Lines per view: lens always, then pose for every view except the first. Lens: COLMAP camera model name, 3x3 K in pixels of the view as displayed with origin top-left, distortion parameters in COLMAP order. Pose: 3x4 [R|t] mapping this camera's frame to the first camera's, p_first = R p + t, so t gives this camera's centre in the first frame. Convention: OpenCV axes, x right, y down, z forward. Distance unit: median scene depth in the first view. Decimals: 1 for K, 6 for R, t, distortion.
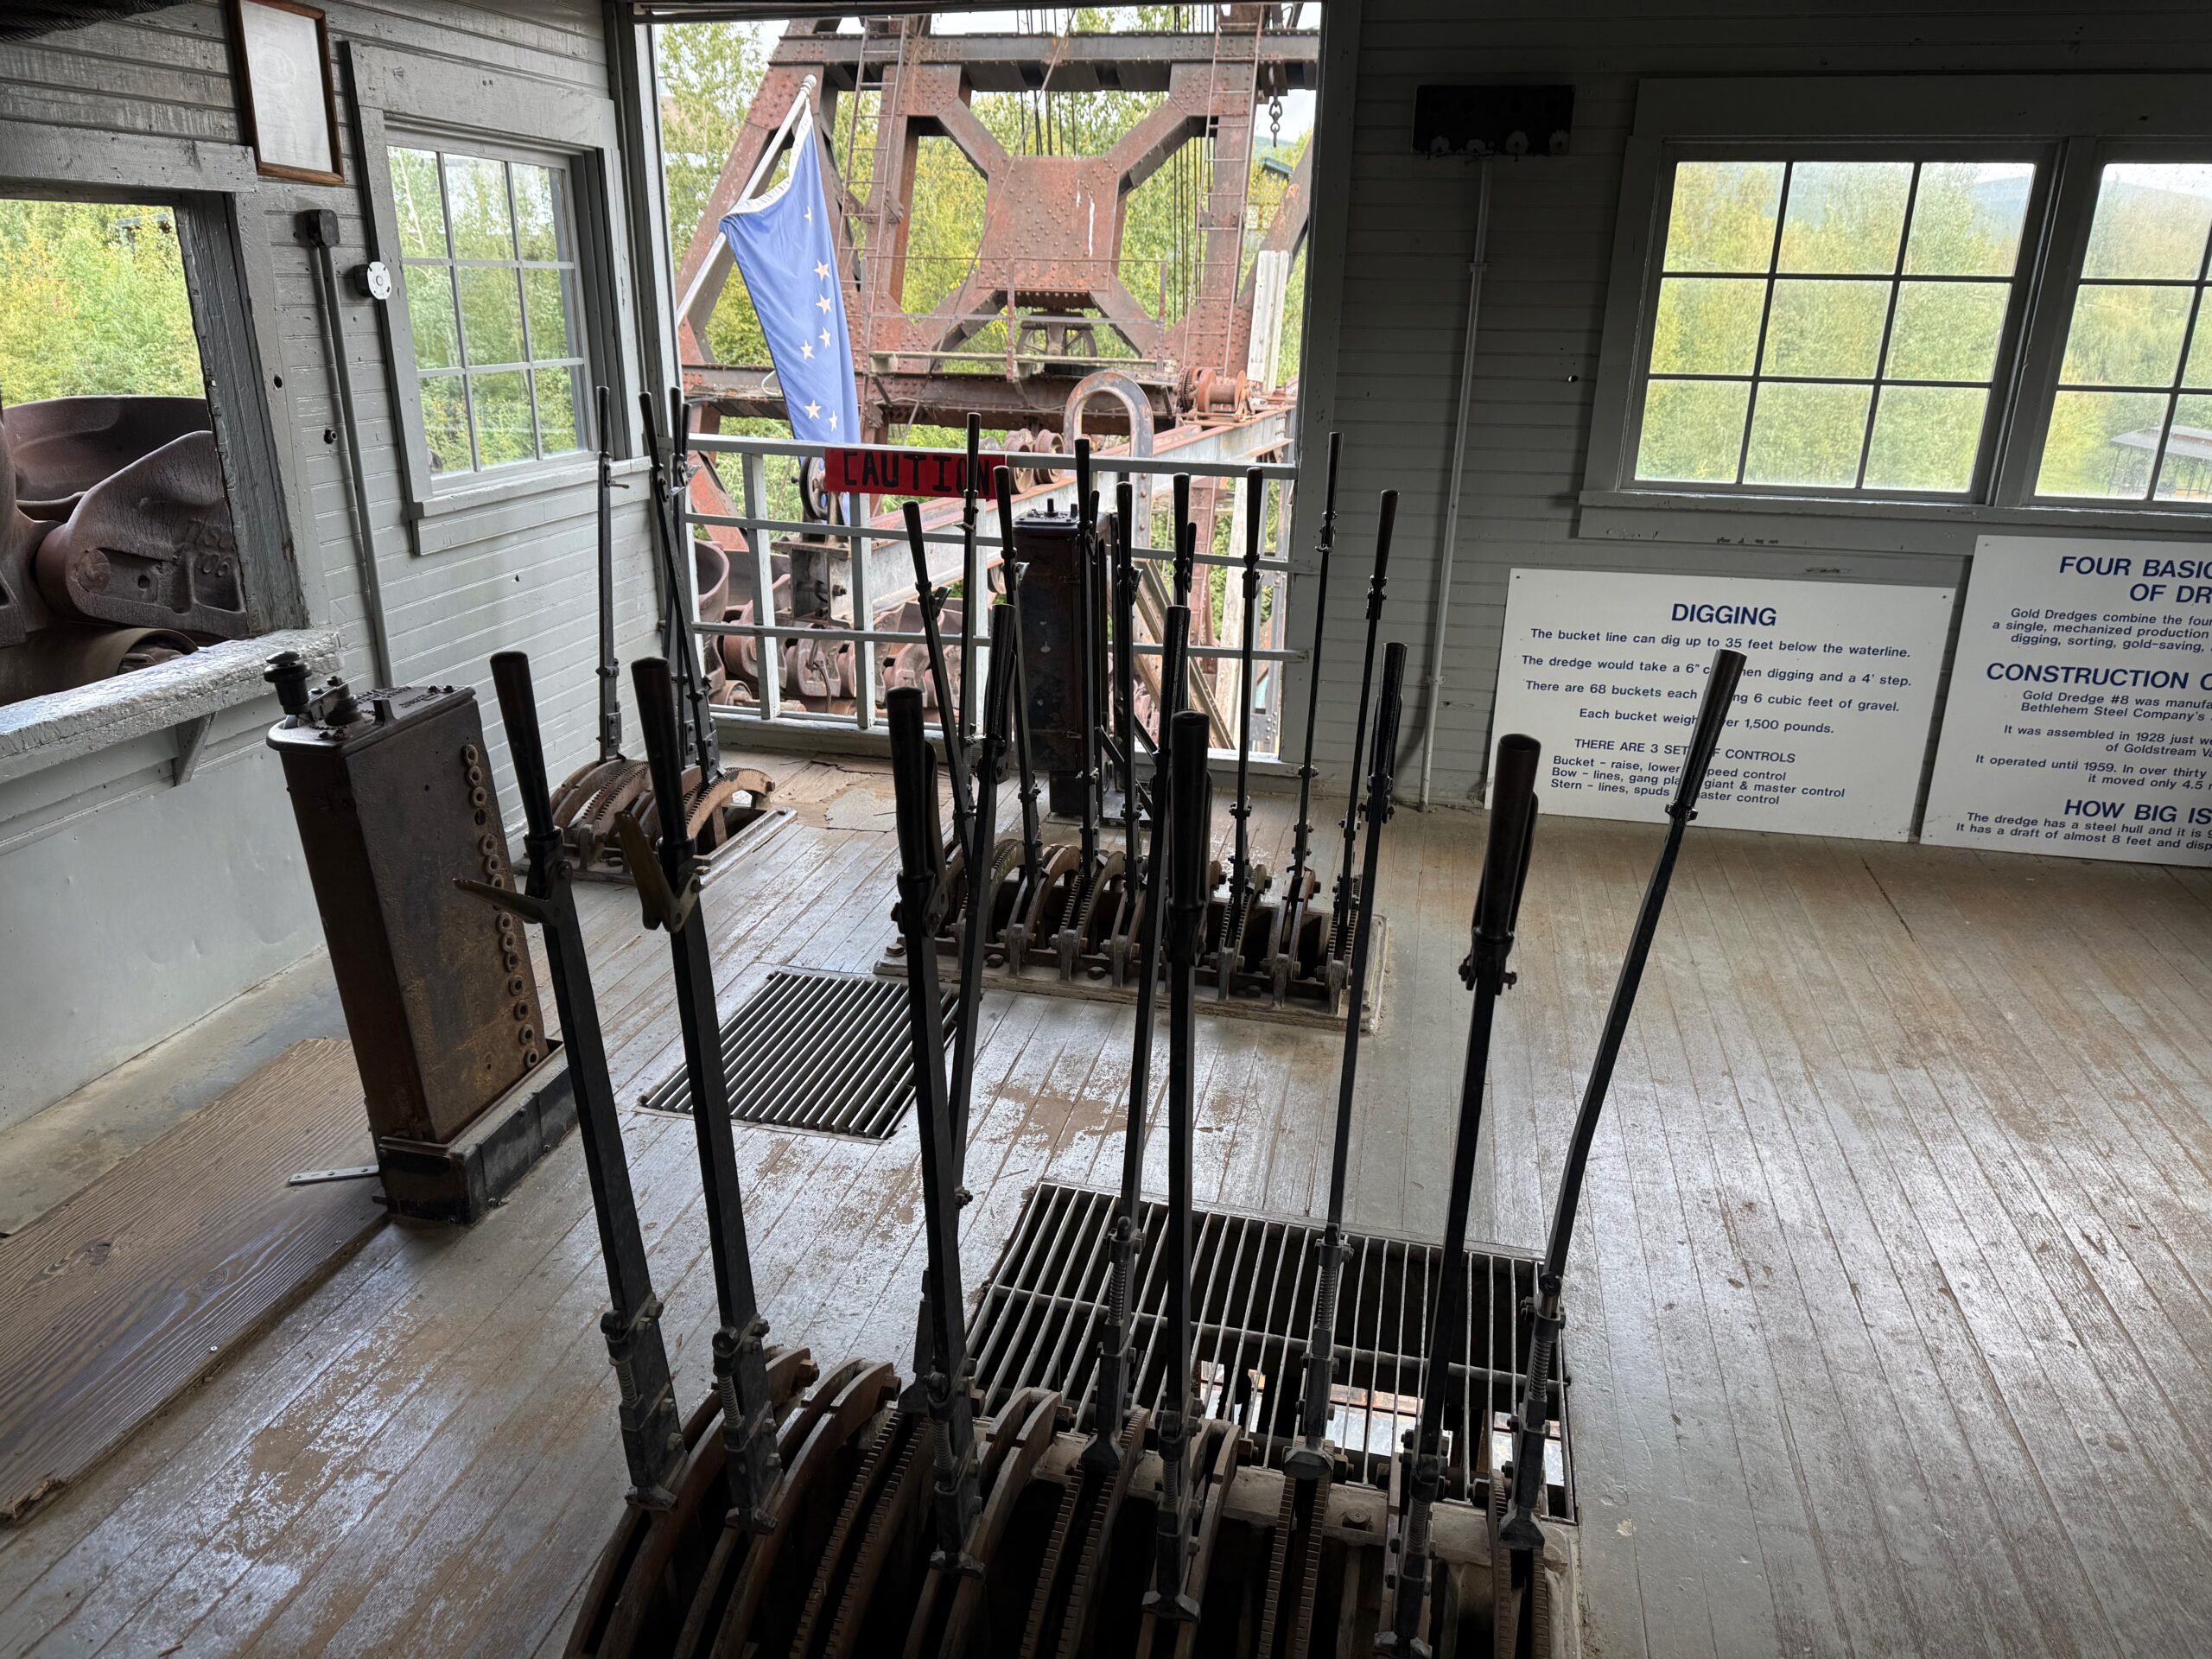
lens RADIAL K [[1534.4, 0, 1110.1], [0, 1534.4, 838.2], [0, 0, 1]] dist [0.025601, -0.030929]
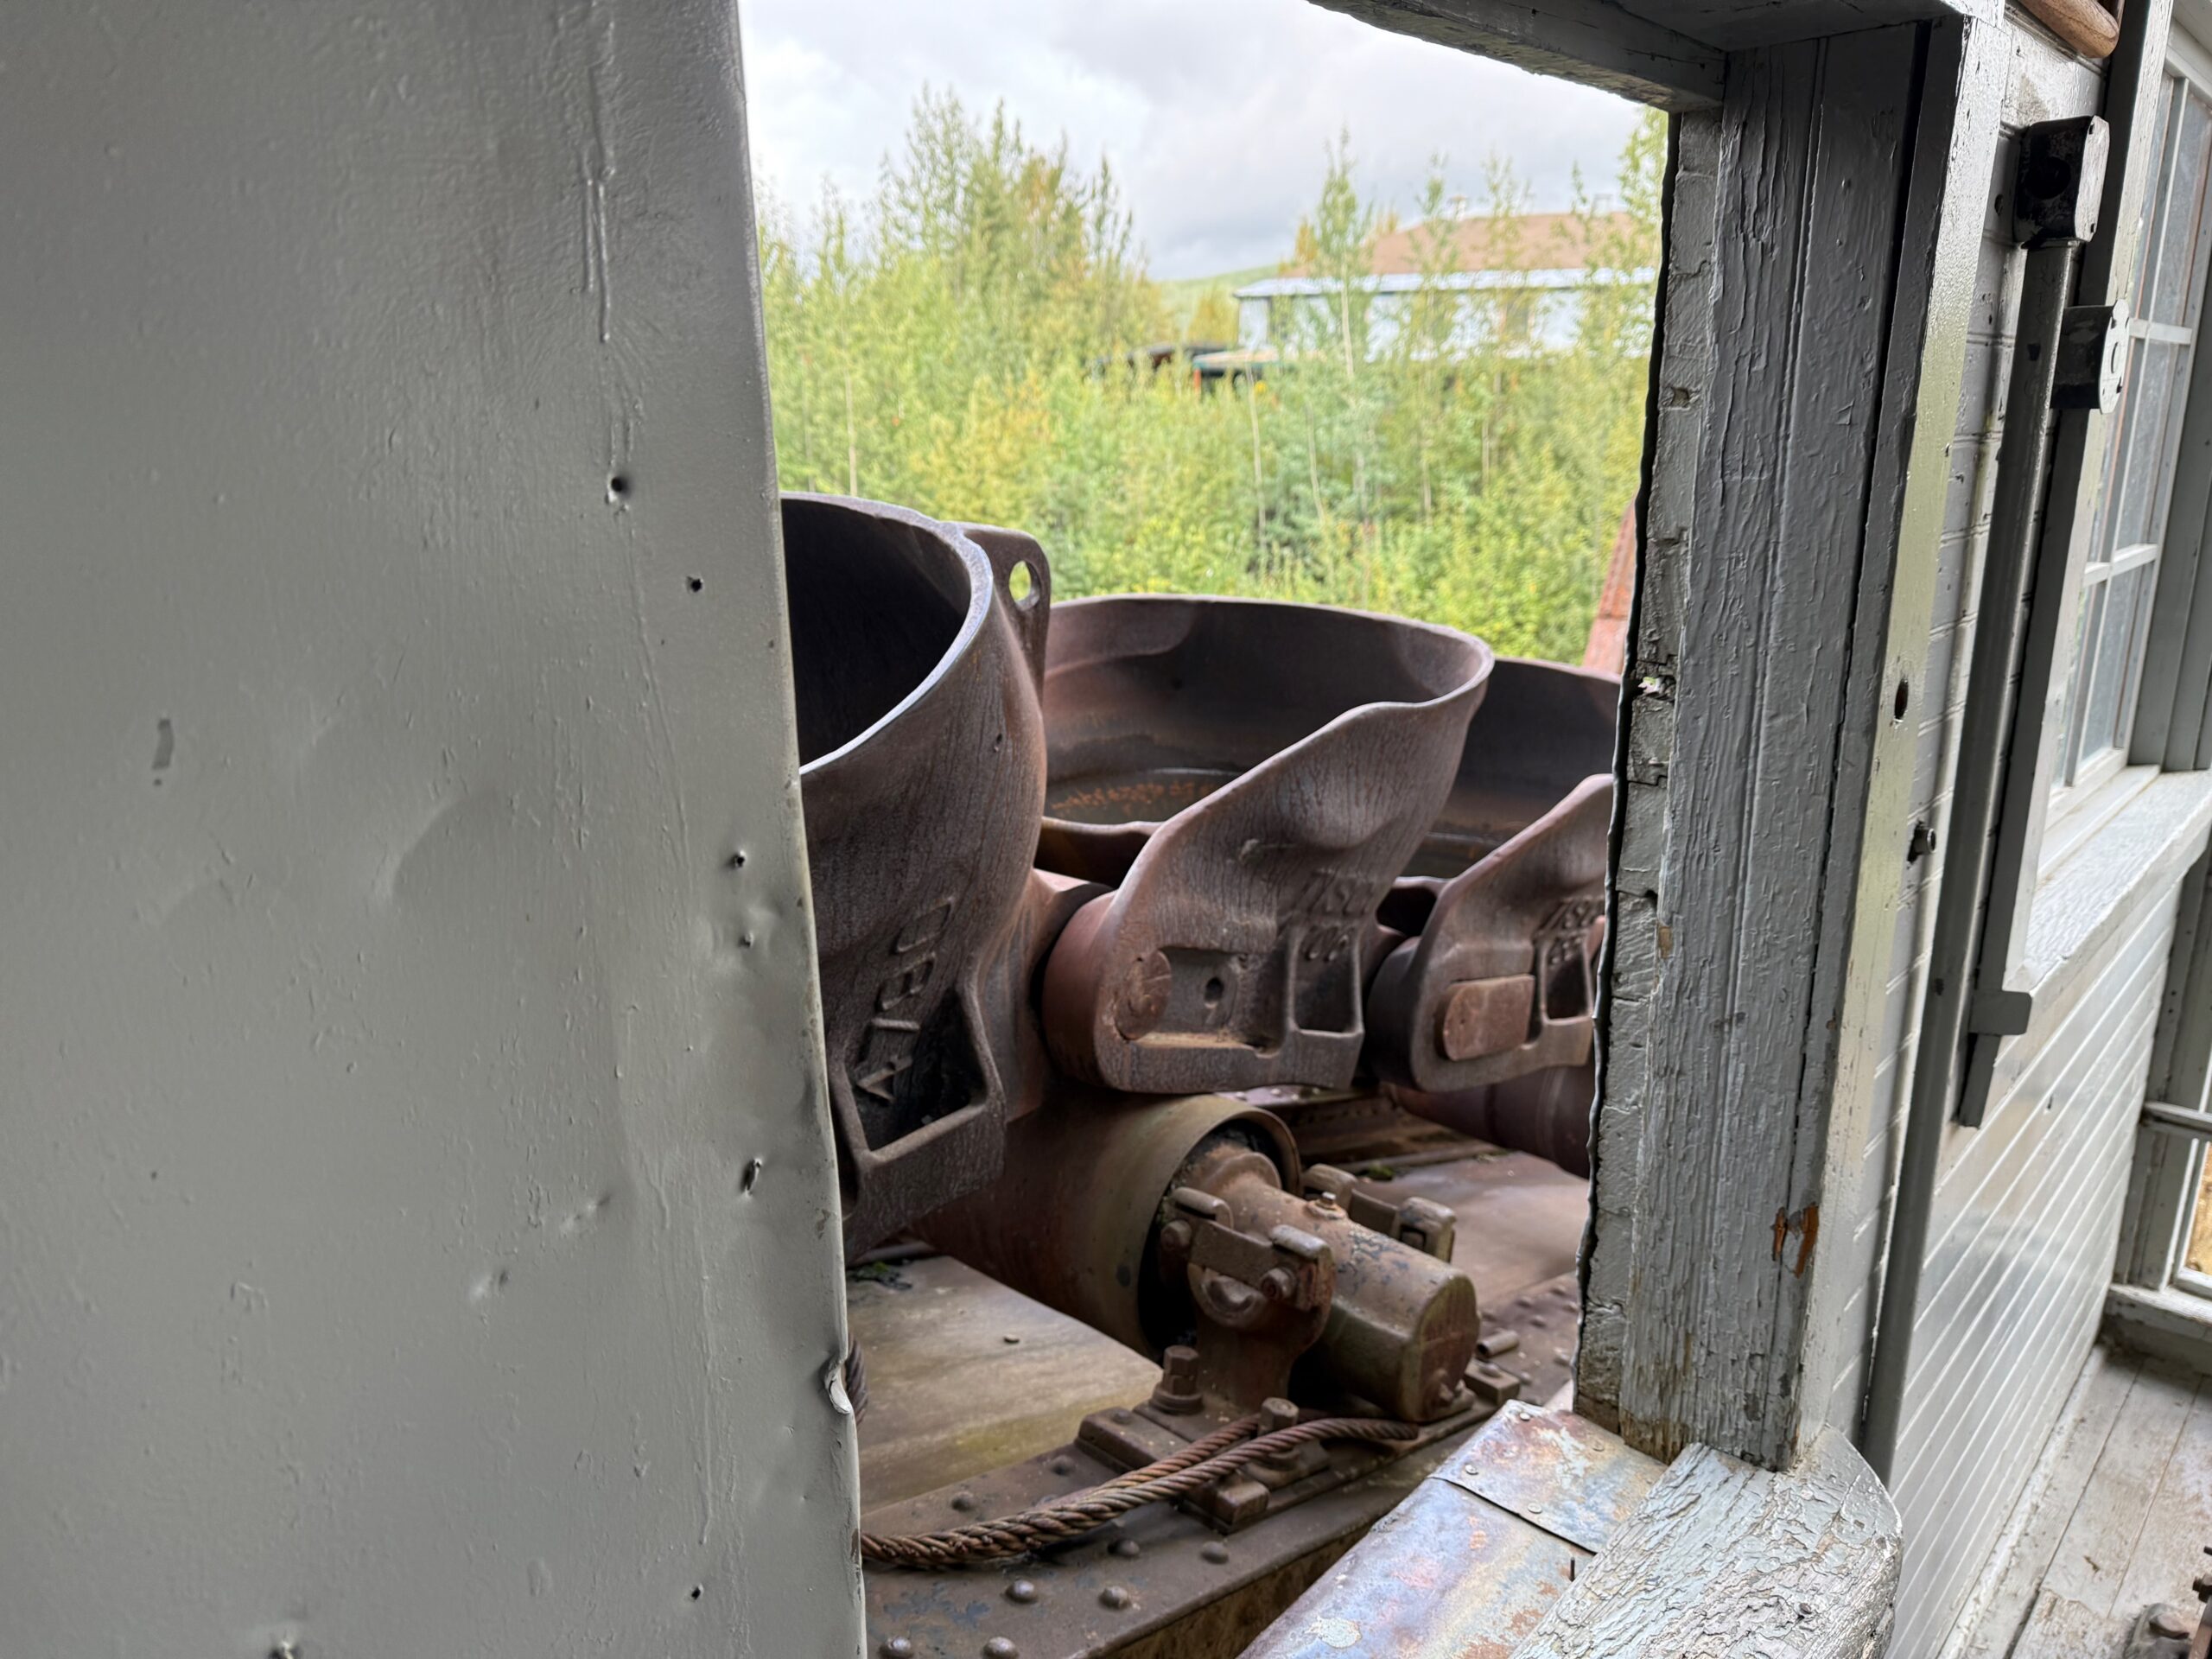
lens RADIAL K [[1534.4, 0, 1105.6], [0, 1534.4, 825.6], [0, 0, 1]] dist [0.025601, -0.030929]
pose [[0.864514, 0.114569, -0.489377, -0.514402], [-0.152933, 0.987467, -0.038987, -0.234651], [0.478777, 0.108547, 0.871201, 0.671878]]
